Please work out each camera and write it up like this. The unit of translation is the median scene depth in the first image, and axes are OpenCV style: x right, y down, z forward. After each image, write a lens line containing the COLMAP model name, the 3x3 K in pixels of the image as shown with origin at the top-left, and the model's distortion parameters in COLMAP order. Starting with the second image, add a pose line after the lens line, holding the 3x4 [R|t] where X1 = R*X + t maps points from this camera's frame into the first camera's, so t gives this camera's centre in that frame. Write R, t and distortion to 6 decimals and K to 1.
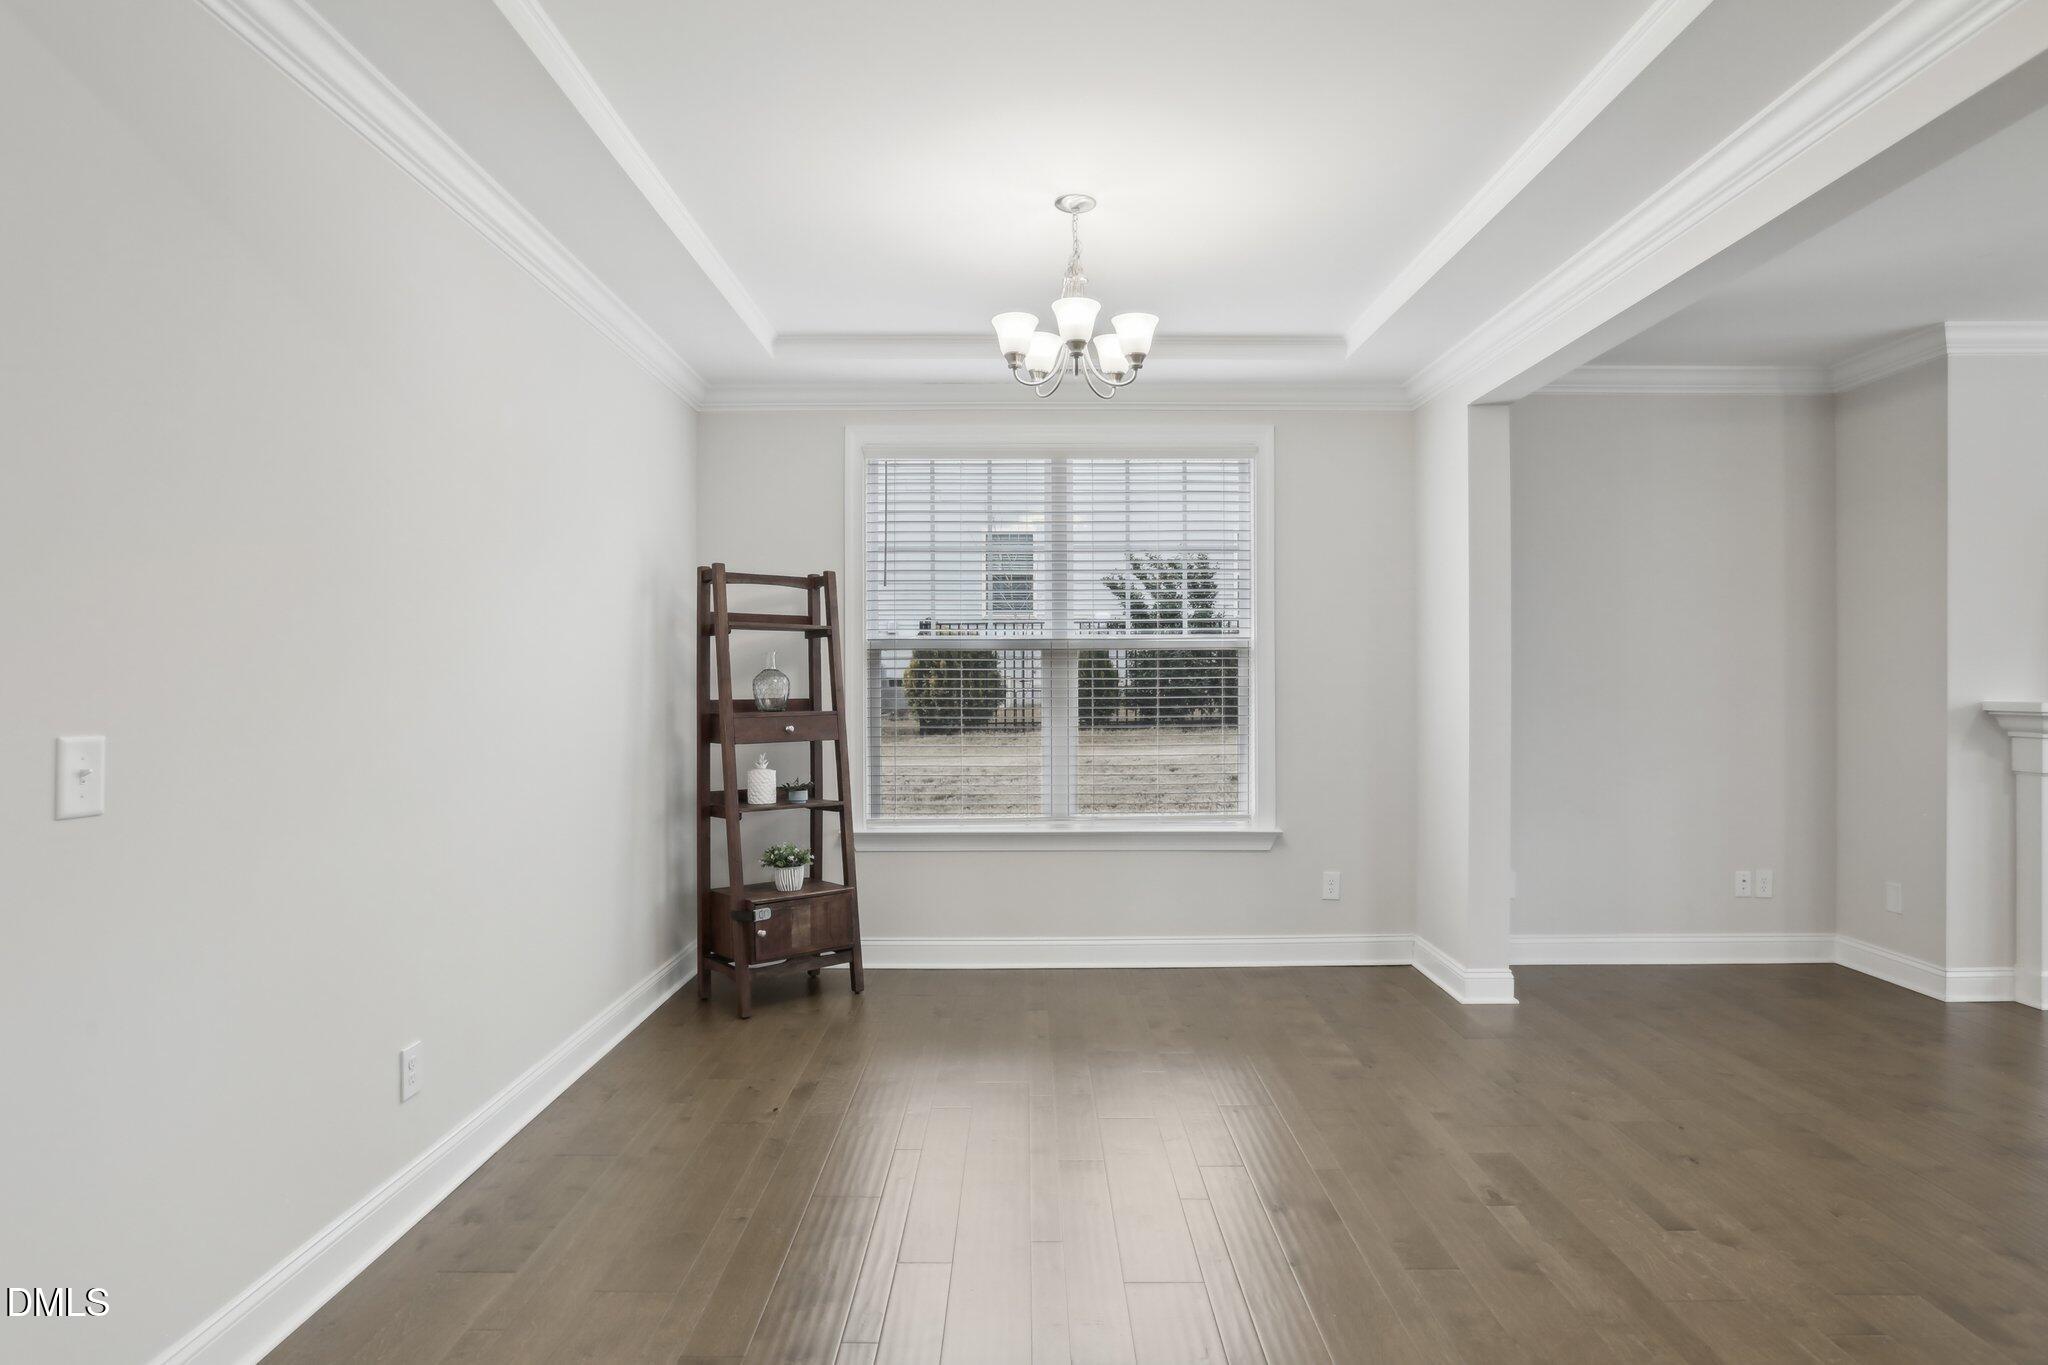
lens RADIAL K [[1140.7, 0, 1024.6], [0, 1140.7, 689.9], [0, 0, 1]] dist [-0.009396, -0.000871]
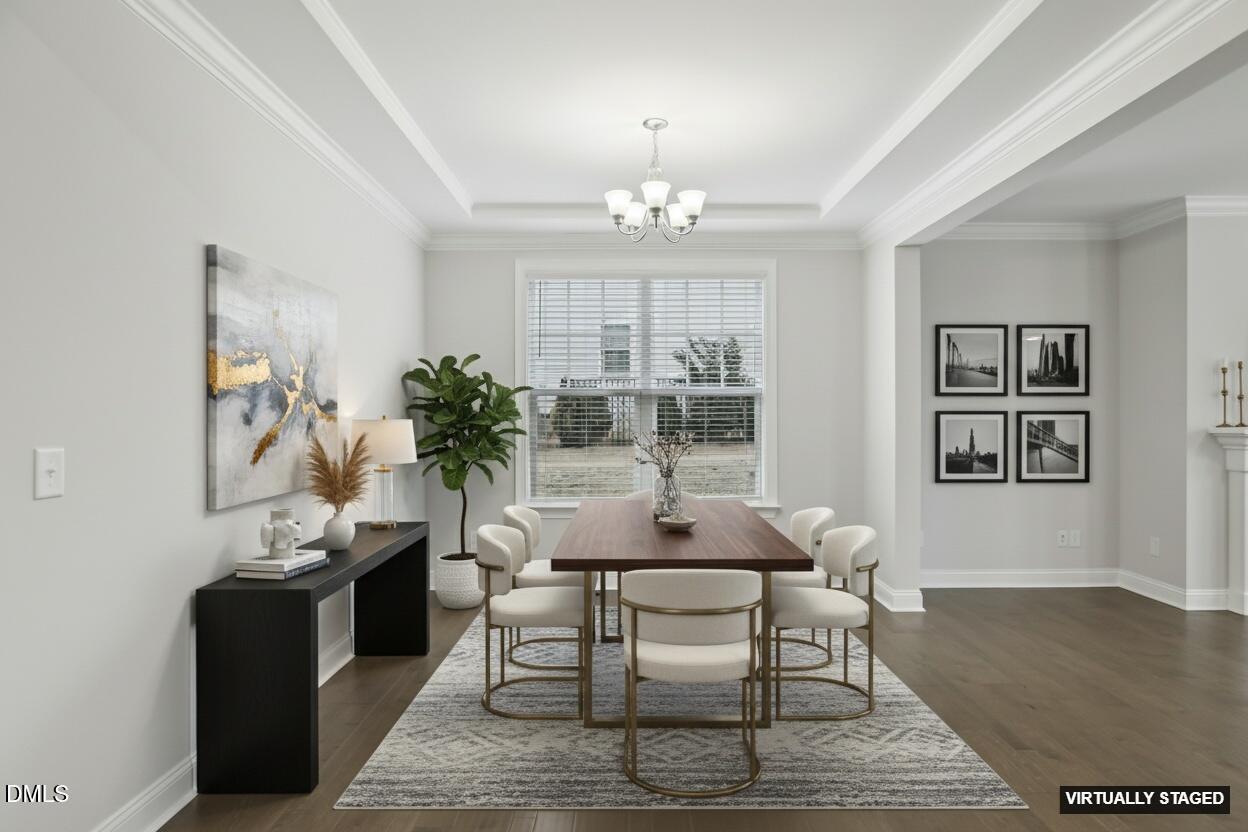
lens RADIAL K [[602.2, 0, 622.4], [0, 602.2, 415.1], [0, 0, 1]] dist [-0.005174, -0.000084]
pose [[0.999994, -0.000158, -0.003330, -0.000217], [0.000133, 0.999970, -0.007689, -0.000930], [0.003331, 0.007688, 0.999965, 0.135438]]
